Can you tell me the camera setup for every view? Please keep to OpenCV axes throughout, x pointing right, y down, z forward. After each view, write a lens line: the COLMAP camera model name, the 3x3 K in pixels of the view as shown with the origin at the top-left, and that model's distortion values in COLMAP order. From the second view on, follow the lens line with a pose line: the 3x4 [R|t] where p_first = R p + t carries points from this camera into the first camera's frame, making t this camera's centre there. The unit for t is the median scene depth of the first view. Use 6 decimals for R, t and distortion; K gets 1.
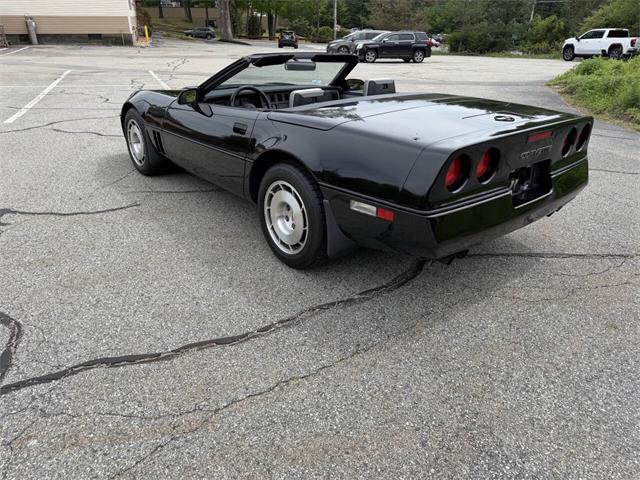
lens RADIAL K [[460.7, 0, 320.0], [0, 460.7, 240.0], [0, 0, 1]] dist [0.017626, -0.019221]
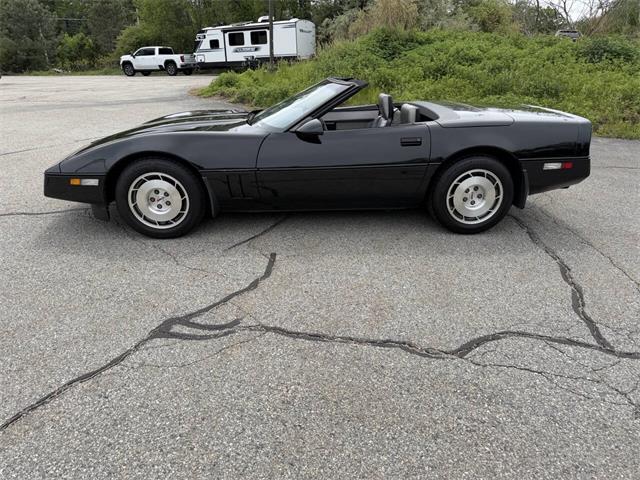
lens RADIAL K [[460.7, 0, 320.0], [0, 460.7, 240.0], [0, 0, 1]] dist [0.017626, -0.019221]
pose [[0.584148, -0.310769, 0.749796, -1.370213], [0.333403, 0.934133, 0.127425, -0.252683], [-0.740009, 0.175549, 0.649283, 0.514540]]
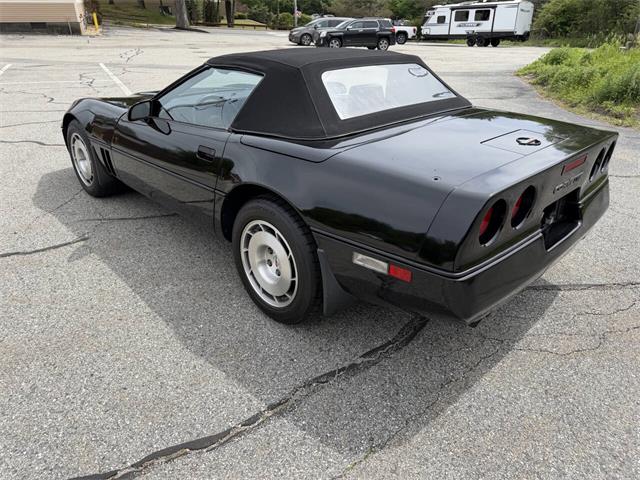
lens RADIAL K [[462.6, 0, 321.3], [0, 462.6, 241.3], [0, 0, 1]] dist [0.000916, -0.006113]
pose [[0.996628, -0.037123, 0.073175, -0.039966], [0.035064, 0.998958, 0.029228, -0.112710], [-0.074183, -0.026564, 0.996891, 0.178023]]
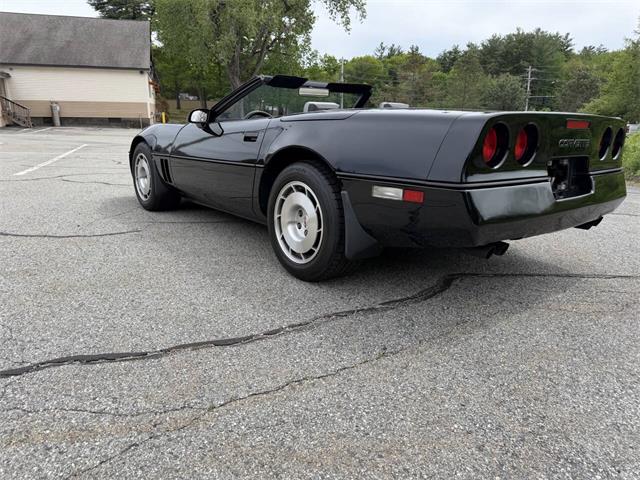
lens RADIAL K [[460.7, 0, 320.0], [0, 460.7, 240.0], [0, 0, 1]] dist [0.017626, -0.019221]
pose [[0.999909, 0.006336, -0.011899, -0.020362], [-0.008406, 0.983090, -0.182927, 0.154335], [0.010539, 0.183011, 0.983054, 0.118279]]
